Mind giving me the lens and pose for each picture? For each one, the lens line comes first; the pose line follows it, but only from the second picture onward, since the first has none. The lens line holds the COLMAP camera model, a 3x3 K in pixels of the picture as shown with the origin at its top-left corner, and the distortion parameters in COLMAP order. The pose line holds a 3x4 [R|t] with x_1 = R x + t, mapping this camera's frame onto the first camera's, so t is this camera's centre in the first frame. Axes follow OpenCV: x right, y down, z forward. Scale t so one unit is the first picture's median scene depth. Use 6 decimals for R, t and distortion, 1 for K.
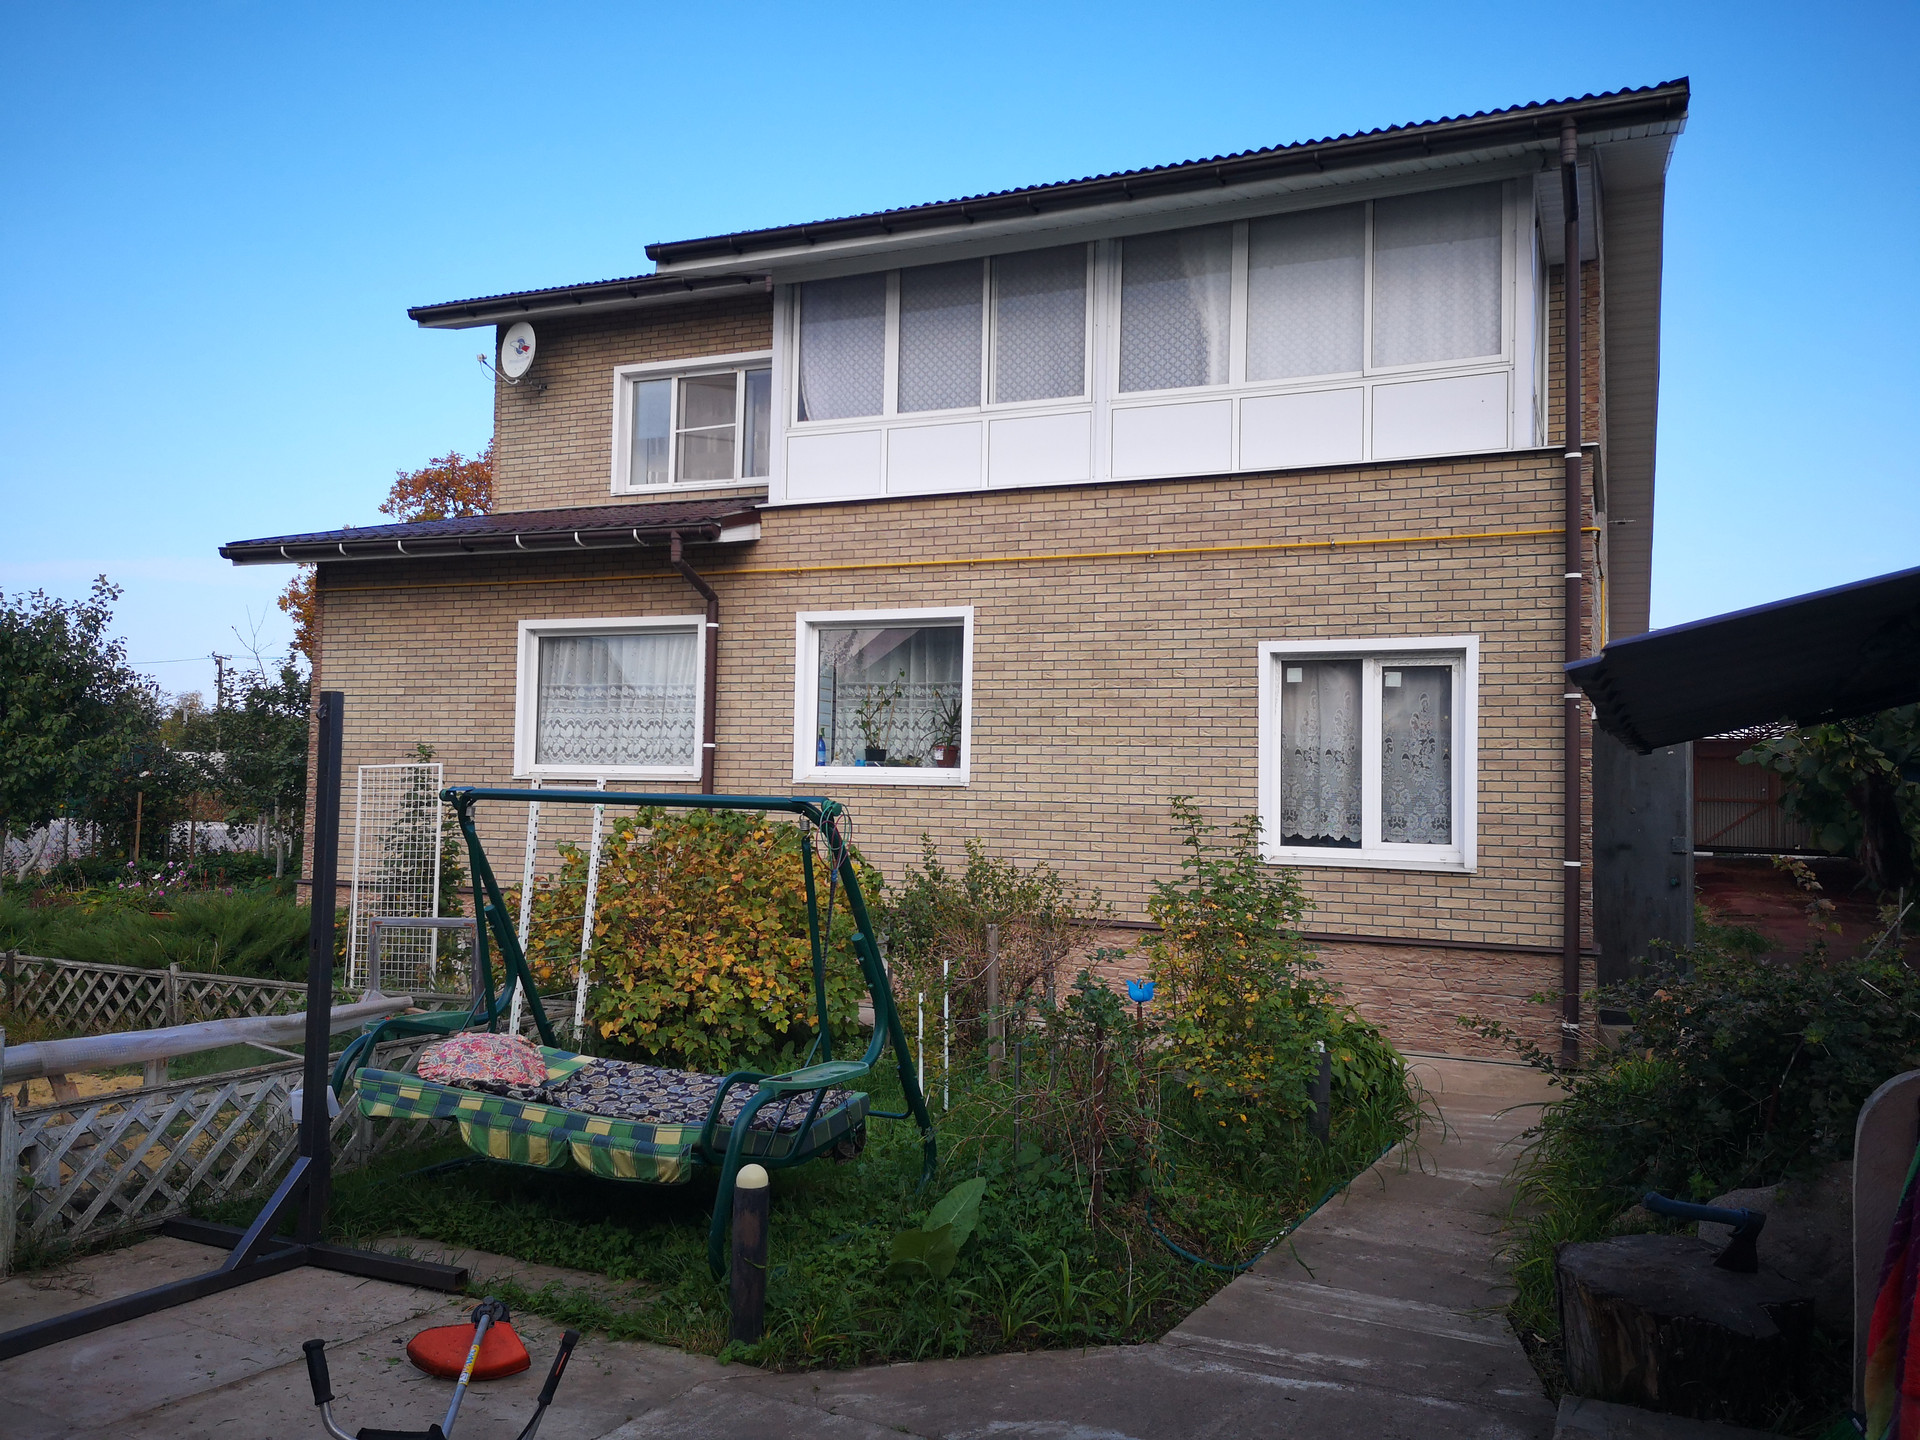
lens RADIAL K [[1507.0, 0, 962.2], [0, 1507.0, 722.7], [0, 0, 1]] dist [-0.004062, -0.000738]
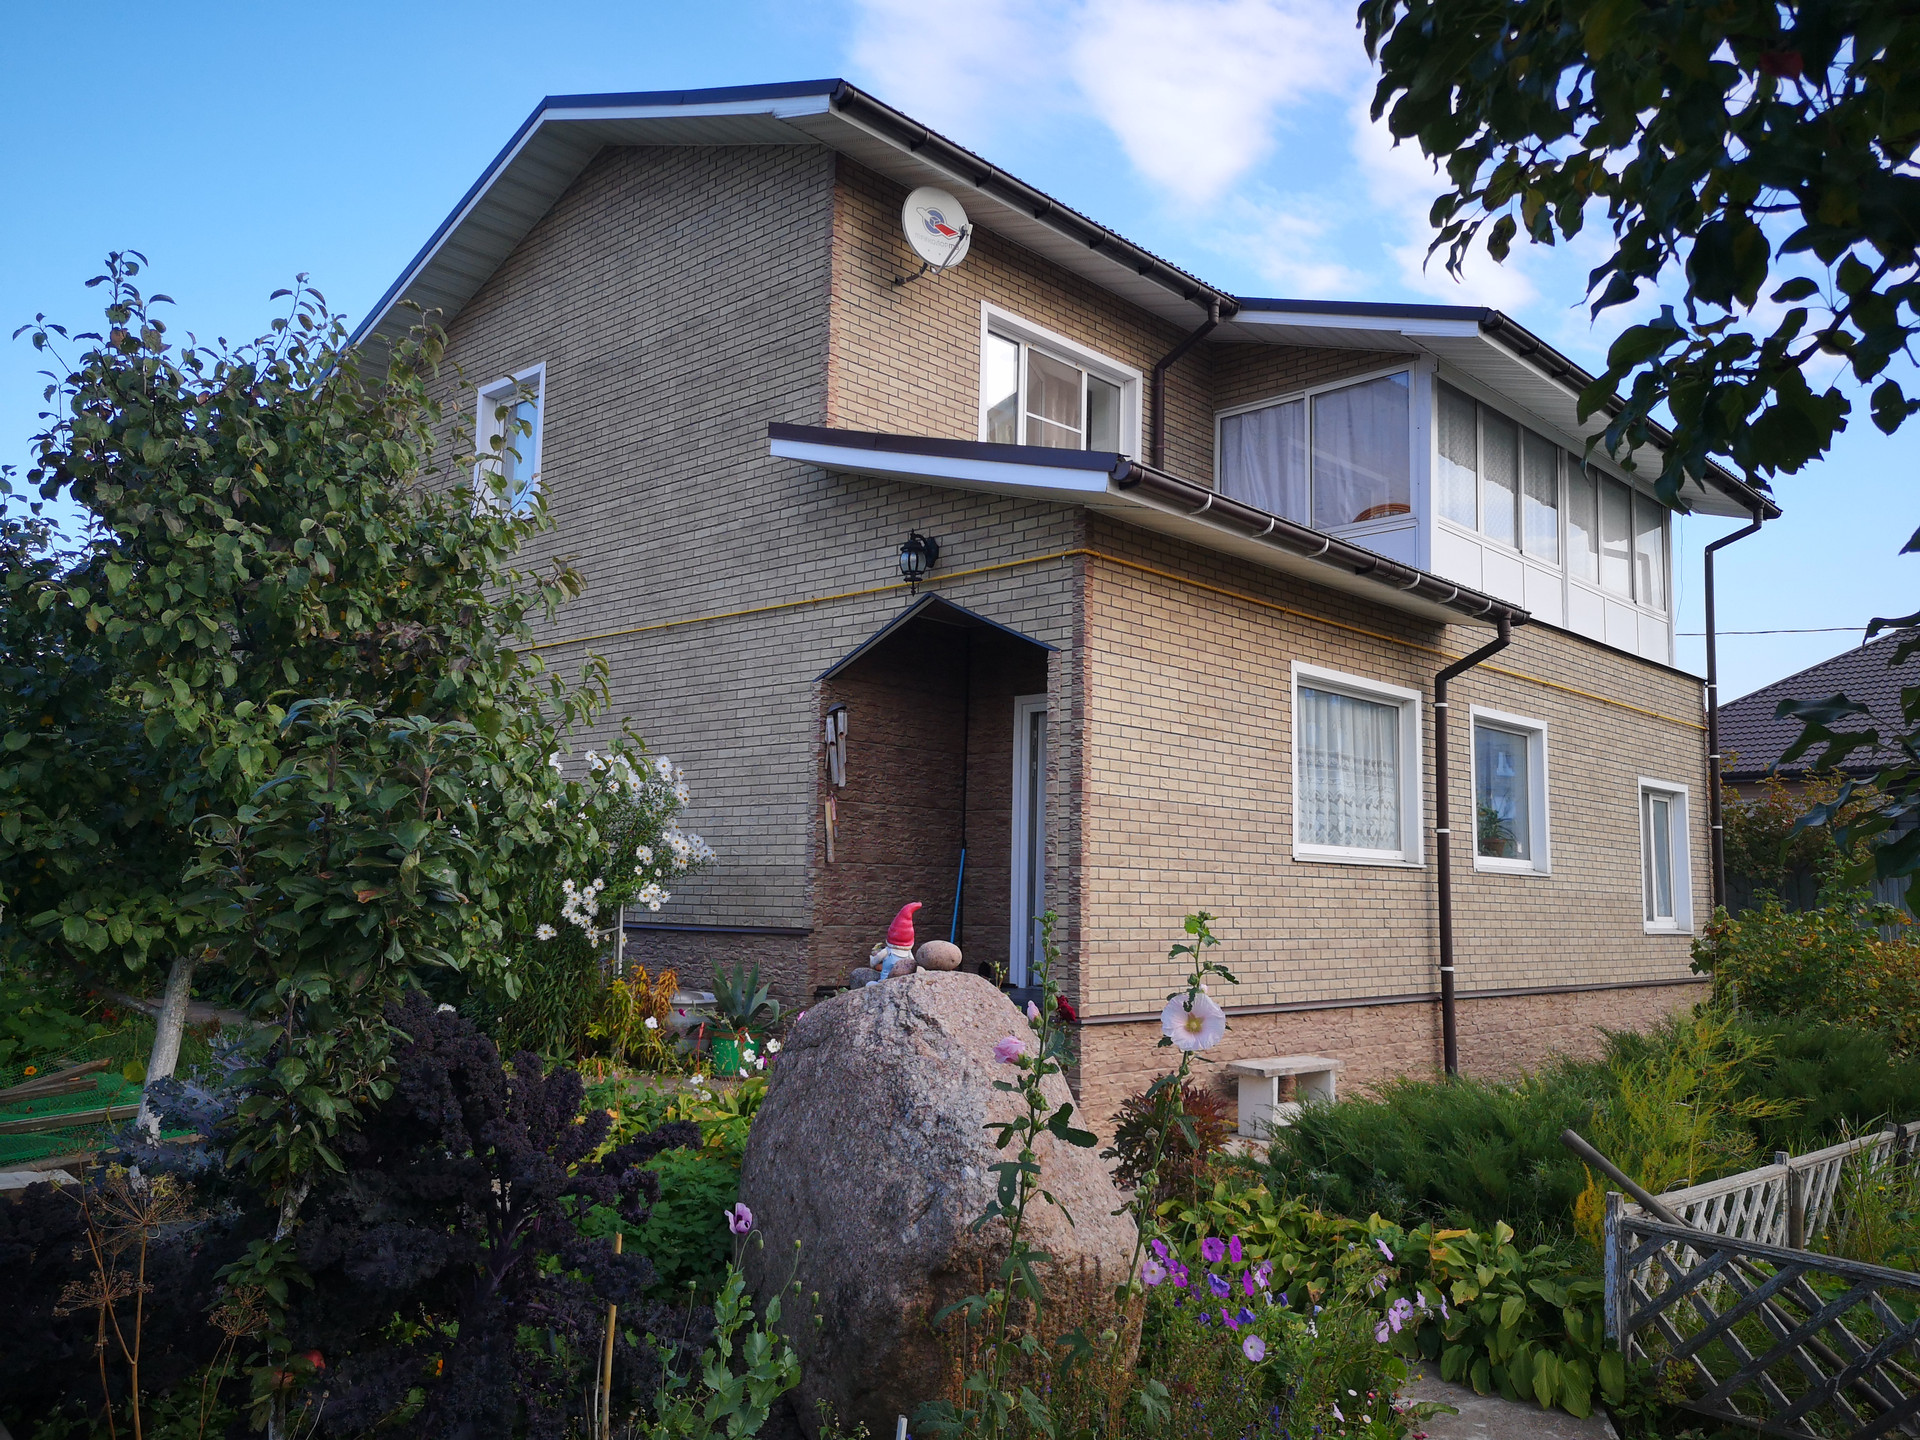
lens RADIAL K [[1507.0, 0, 959.8], [0, 1507.0, 719.3], [0, 0, 1]] dist [-0.004062, -0.000738]
pose [[0.333978, 0.087133, 0.938545, -1.106428], [-0.066398, 0.995419, -0.068785, 0.030698], [-0.940239, -0.039345, 0.338234, 0.894785]]
